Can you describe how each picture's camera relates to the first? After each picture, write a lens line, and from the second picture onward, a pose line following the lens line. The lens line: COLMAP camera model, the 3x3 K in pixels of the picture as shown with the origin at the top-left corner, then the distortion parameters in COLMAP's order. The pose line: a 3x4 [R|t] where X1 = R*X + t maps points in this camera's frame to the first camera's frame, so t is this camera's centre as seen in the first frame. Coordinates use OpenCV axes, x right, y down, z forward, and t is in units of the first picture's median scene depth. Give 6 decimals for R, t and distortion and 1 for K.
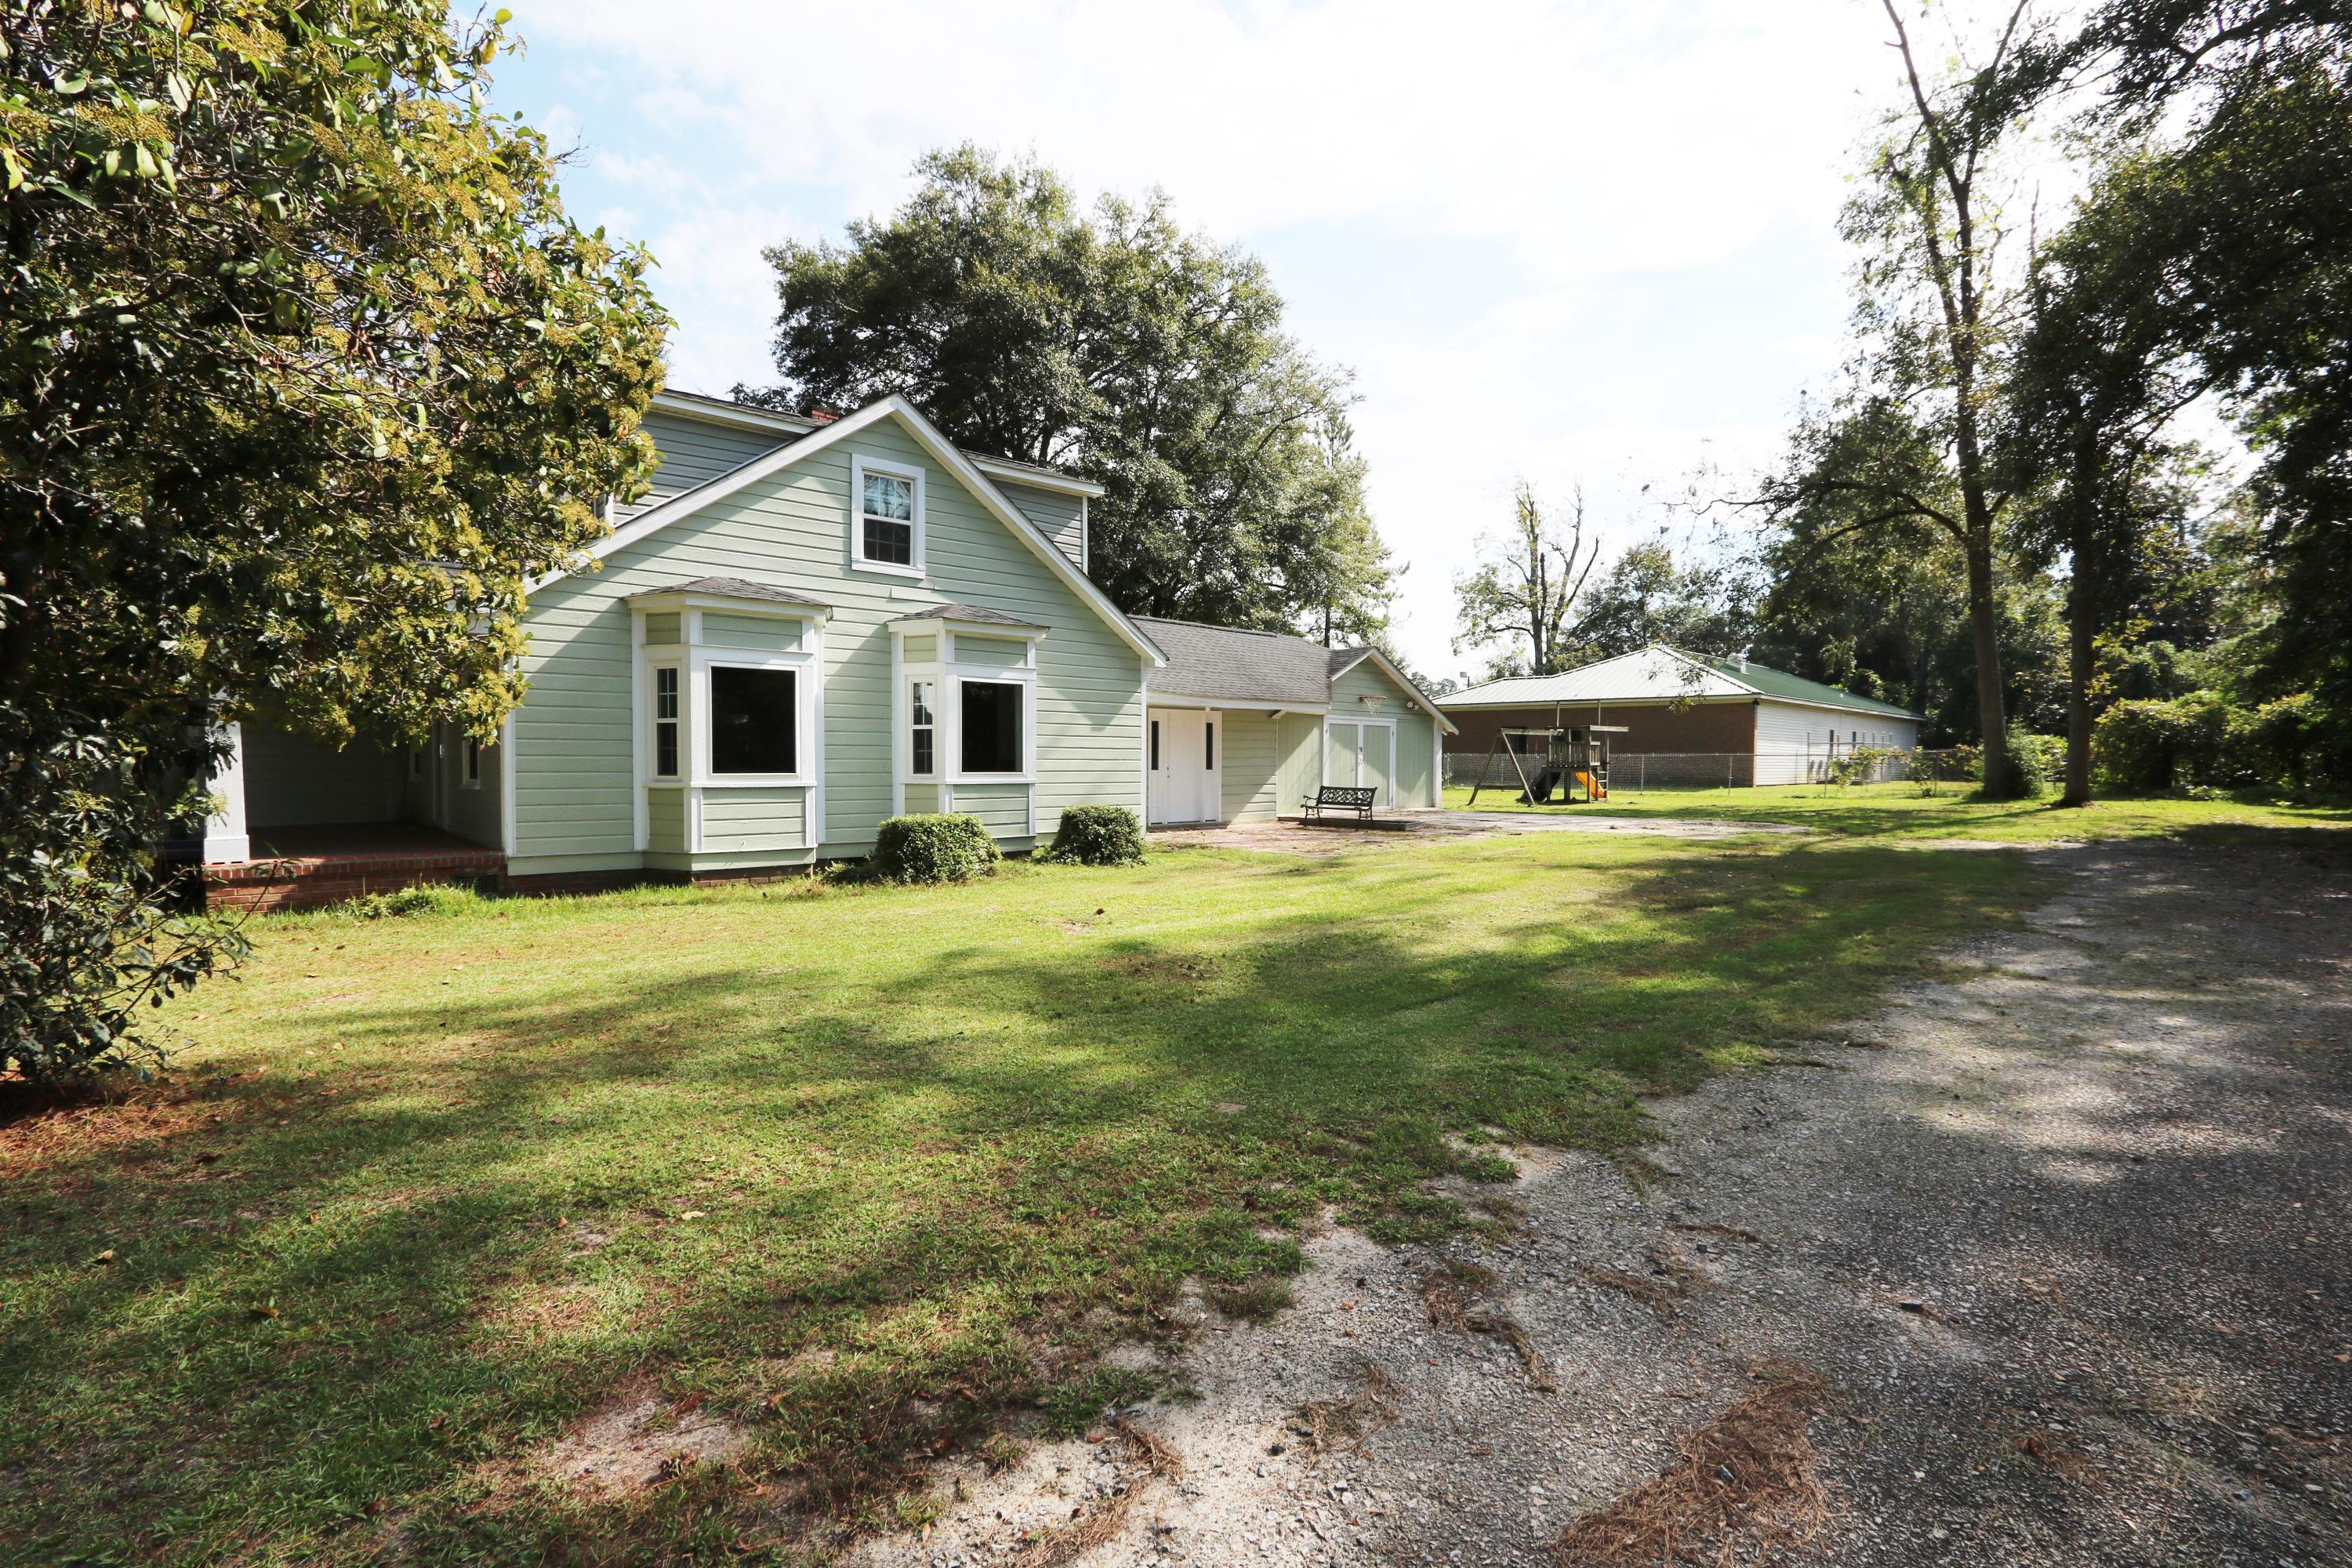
lens RADIAL K [[1081.8, 0, 1191.5], [0, 1081.8, 794.1], [0, 0, 1]] dist [-0.014604, 0.000703]
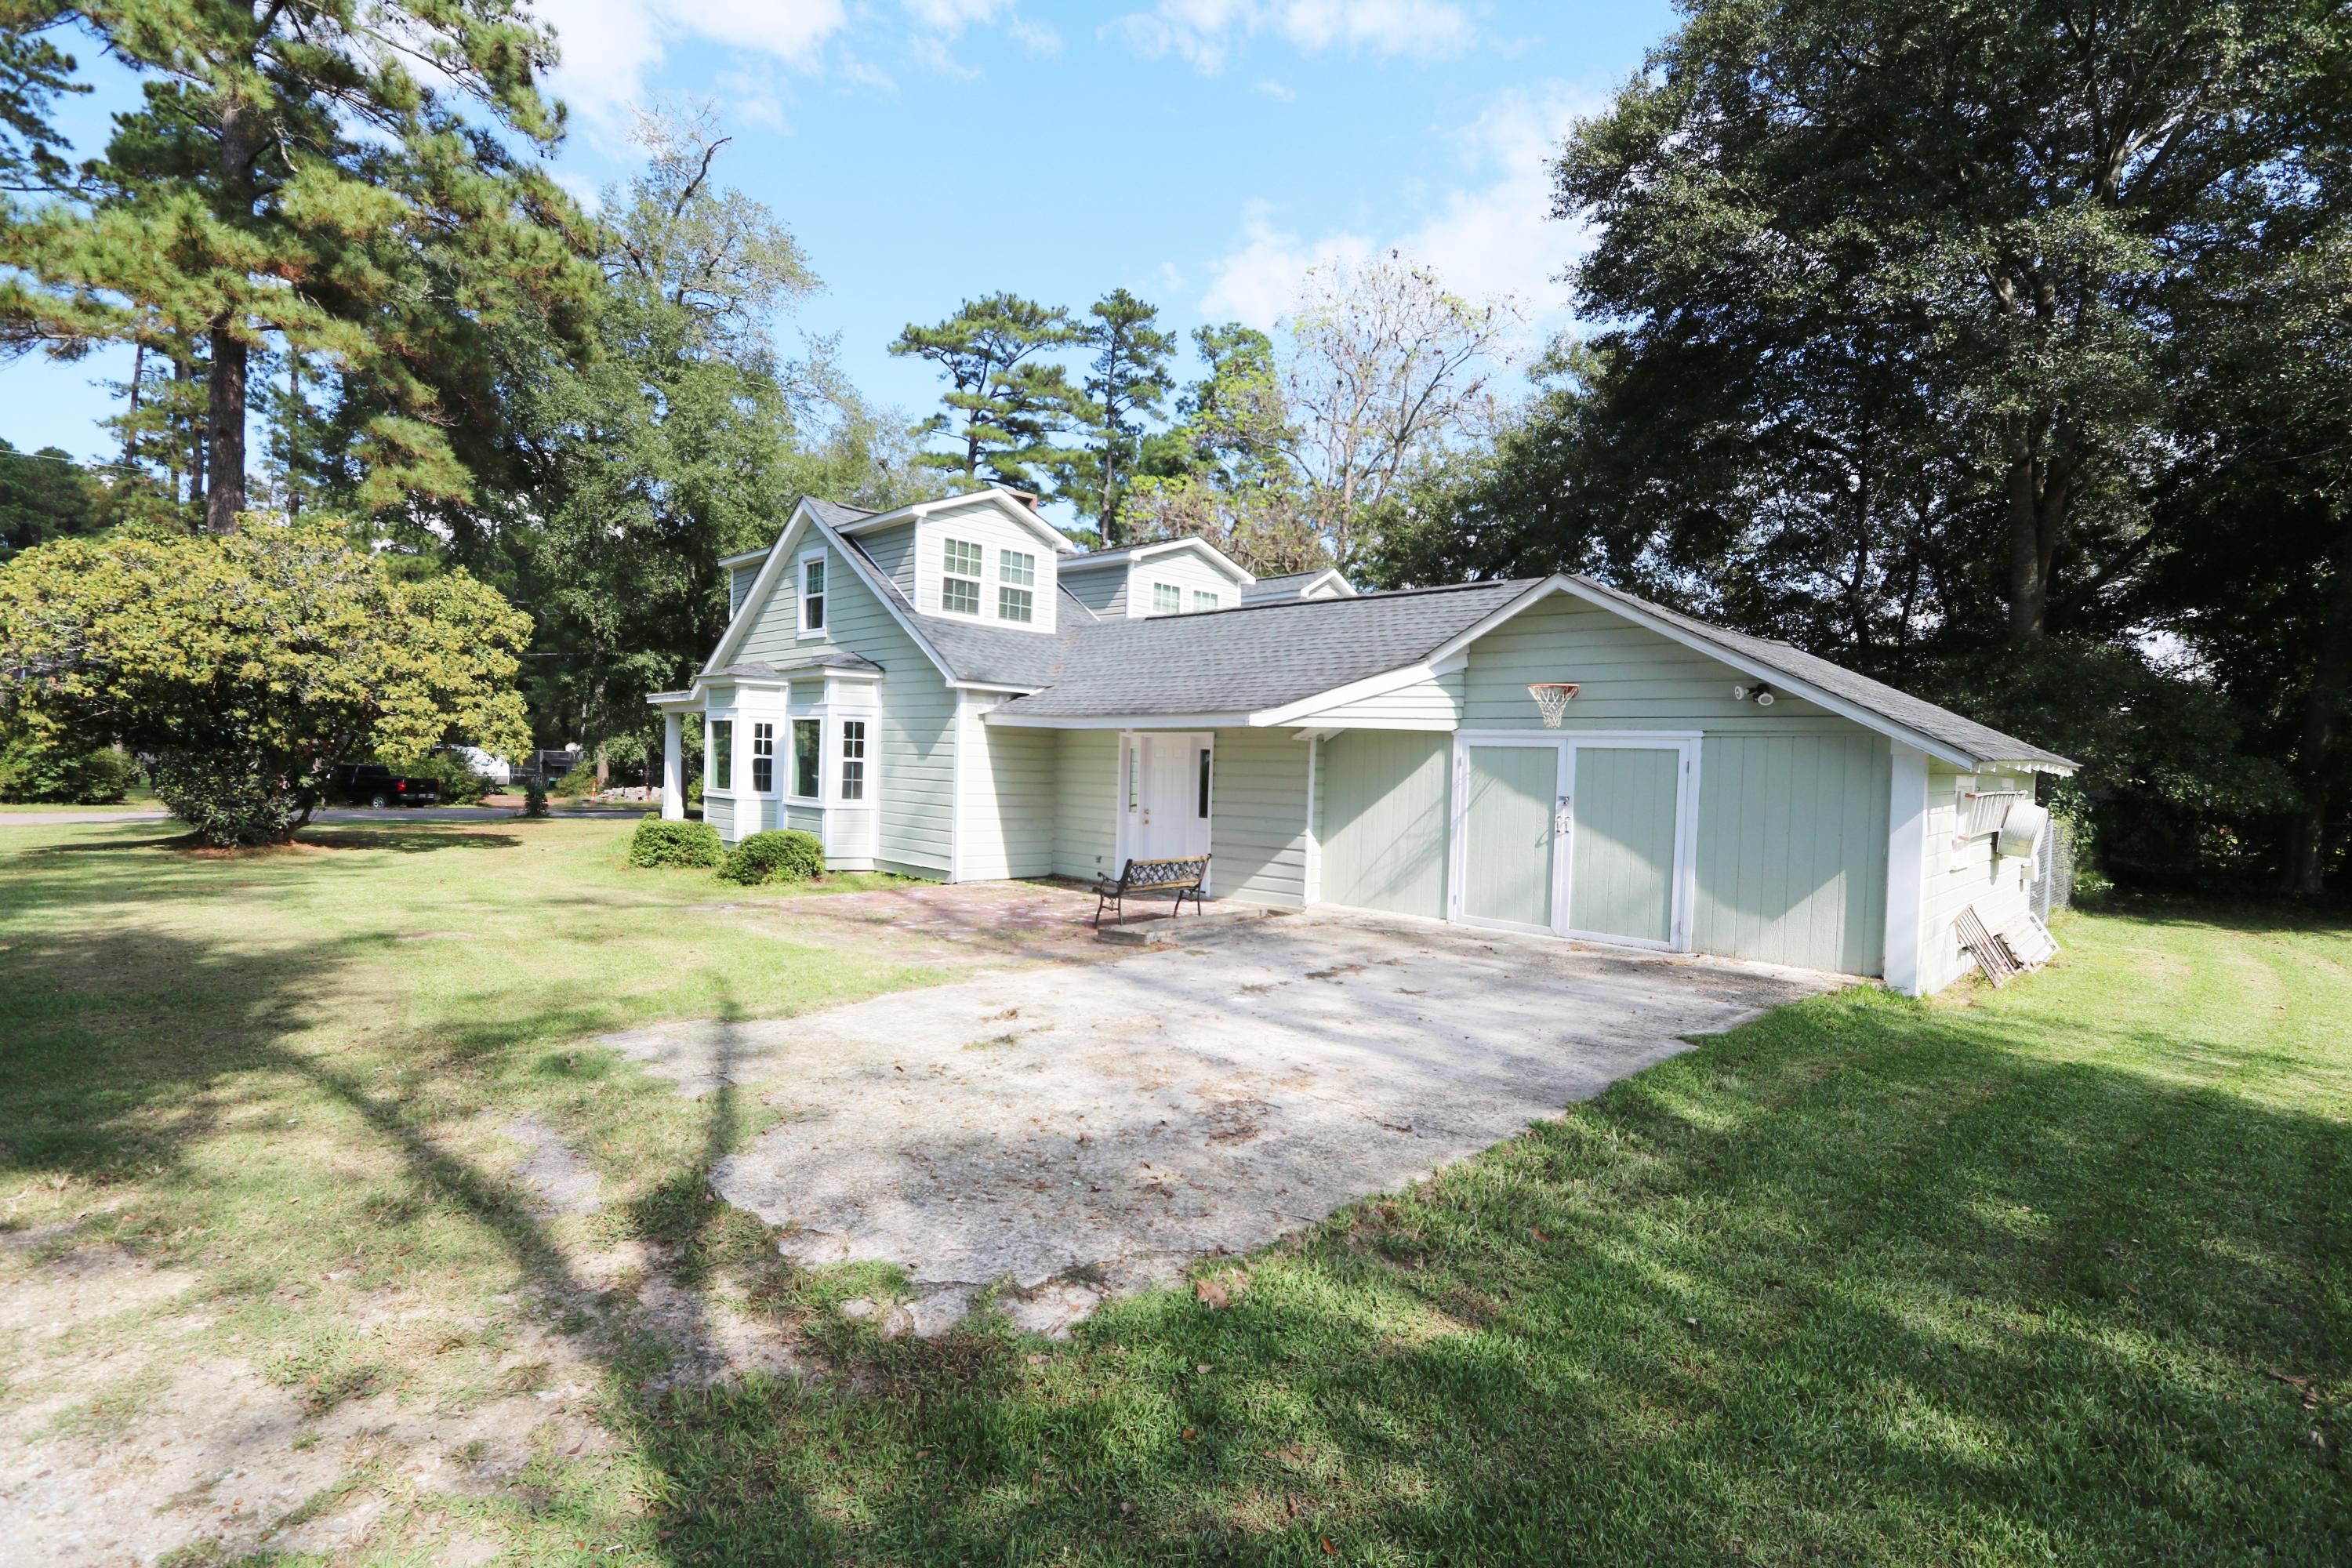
lens RADIAL K [[1081.8, 0, 1191.5], [0, 1081.8, 794.1], [0, 0, 1]] dist [-0.014604, 0.000703]
pose [[0.060039, 0.027610, -0.997814, 1.022643], [-0.059011, 0.997967, 0.024063, -0.077080], [0.996450, 0.057437, 0.061546, 1.379180]]
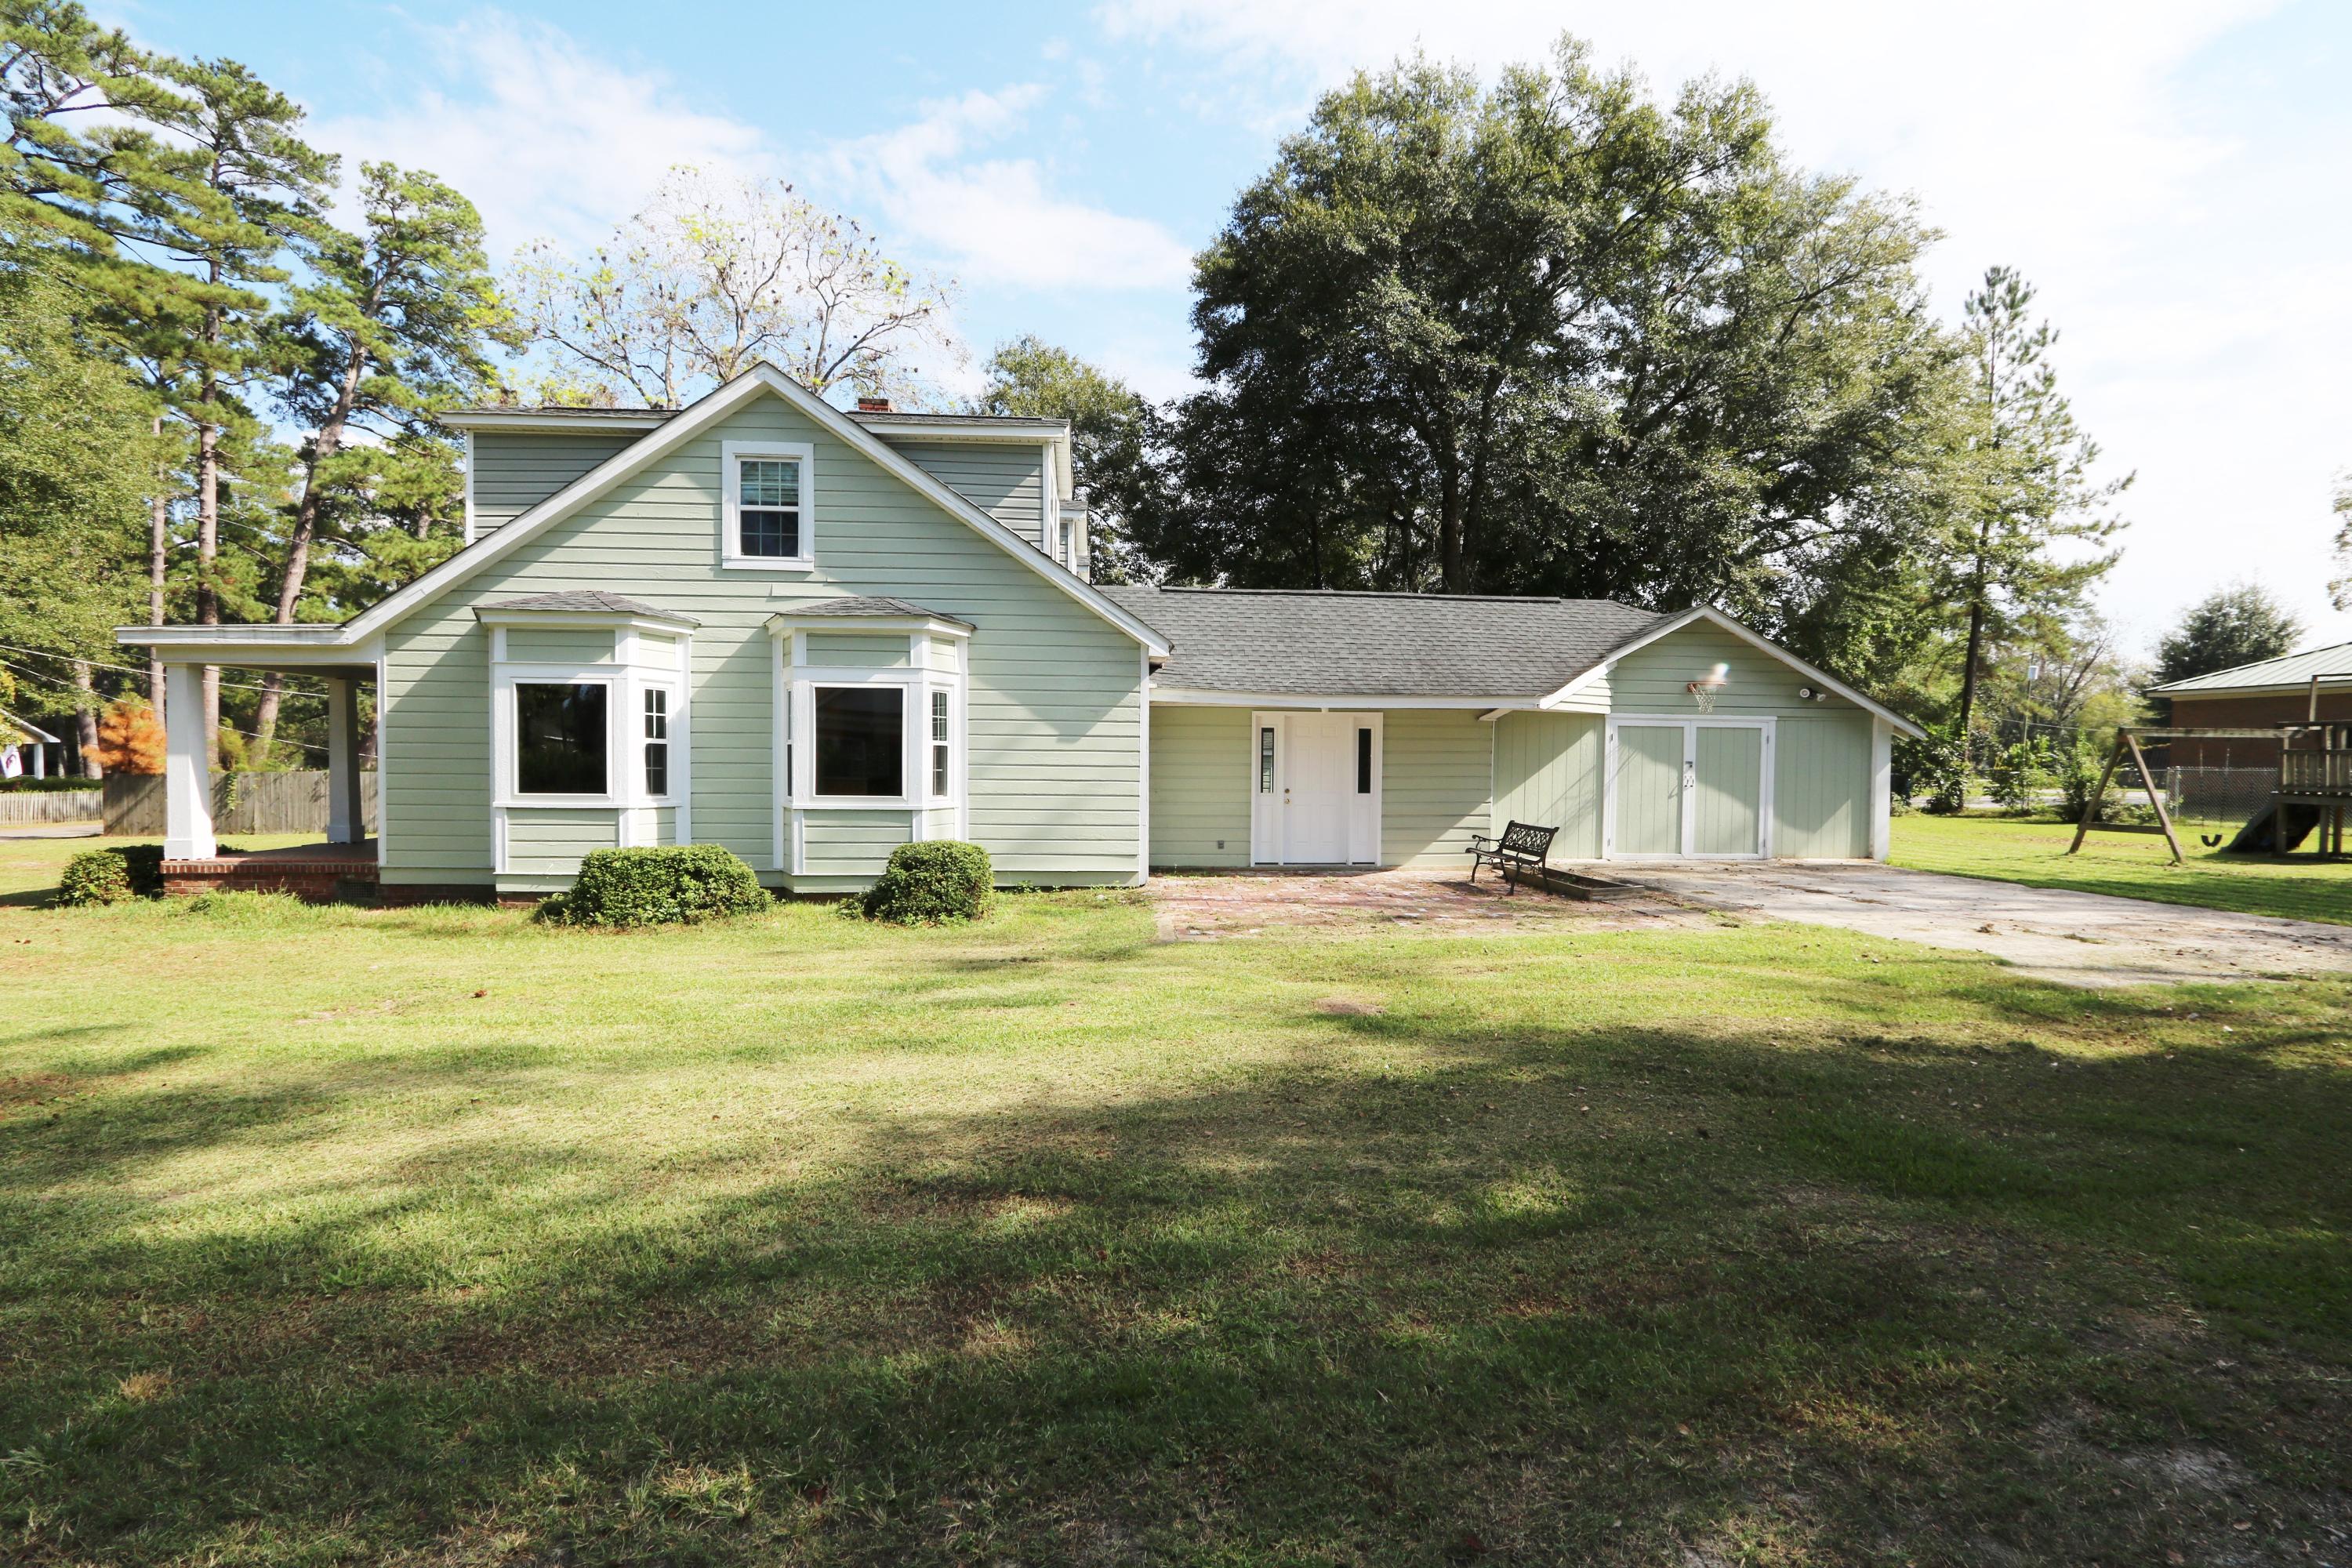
lens RADIAL K [[1081.8, 0, 1191.5], [0, 1081.8, 794.1], [0, 0, 1]] dist [-0.014604, 0.000703]
pose [[0.789817, 0.022933, -0.612914, 0.539903], [-0.025074, 0.999673, 0.005094, -0.032757], [0.612830, 0.011345, 0.790134, 0.514219]]
